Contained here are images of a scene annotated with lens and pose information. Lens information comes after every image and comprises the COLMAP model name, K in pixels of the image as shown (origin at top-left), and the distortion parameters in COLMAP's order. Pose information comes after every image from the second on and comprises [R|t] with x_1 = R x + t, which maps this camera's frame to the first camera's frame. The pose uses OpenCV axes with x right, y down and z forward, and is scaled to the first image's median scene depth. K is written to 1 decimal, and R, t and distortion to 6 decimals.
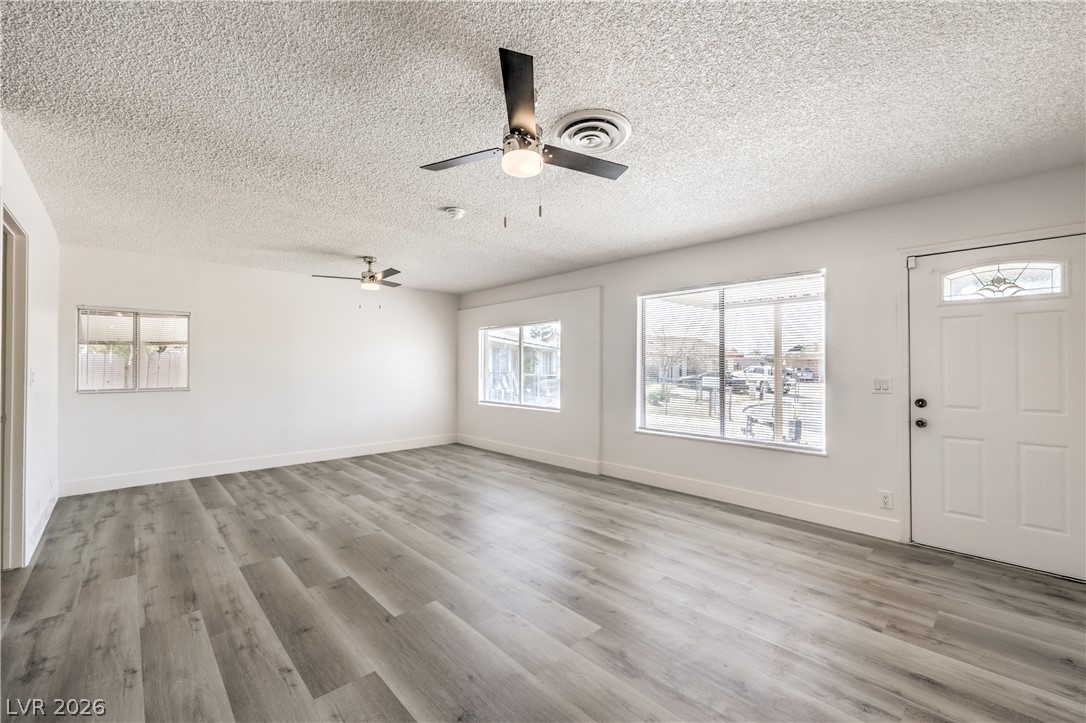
lens RADIAL K [[448.1, 0, 543.0], [0, 448.1, 361.5], [0, 0, 1]] dist [0.000309, -0.000677]
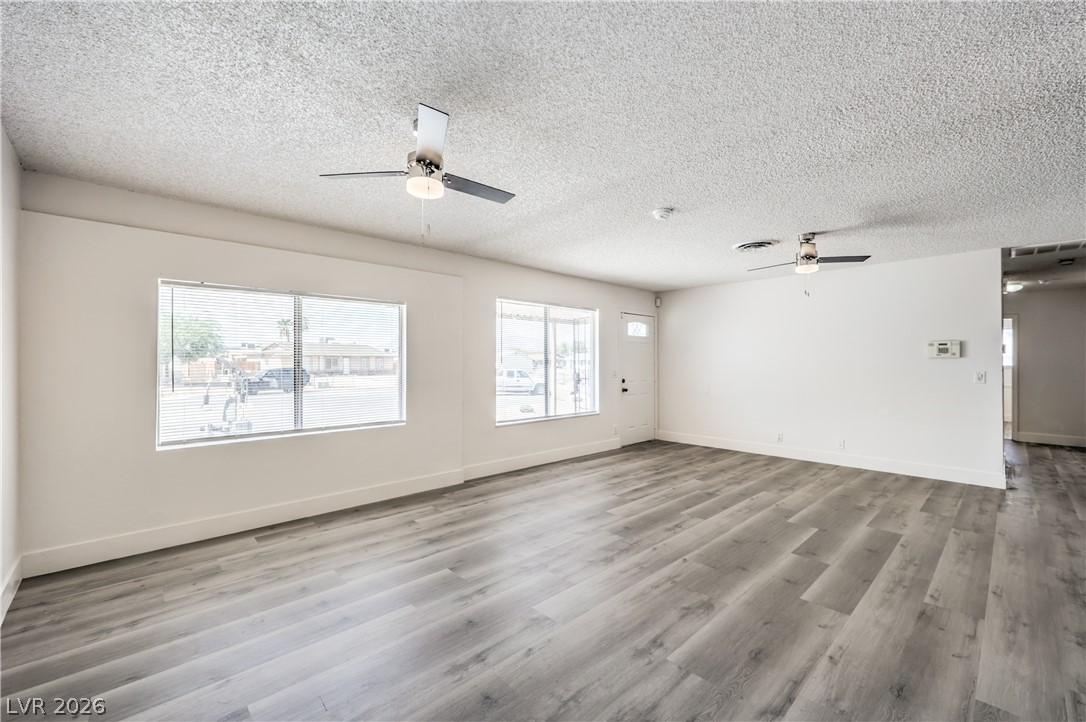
lens RADIAL K [[439.4, 0, 559.2], [0, 439.4, 358.4], [0, 0, 1]] dist [-0.001300, -0.000480]
pose [[-0.014467, 0.012052, 0.999823, -1.180259], [-0.009857, 0.999877, -0.012195, 0.012187], [-0.999847, -0.010032, -0.014347, 1.240804]]
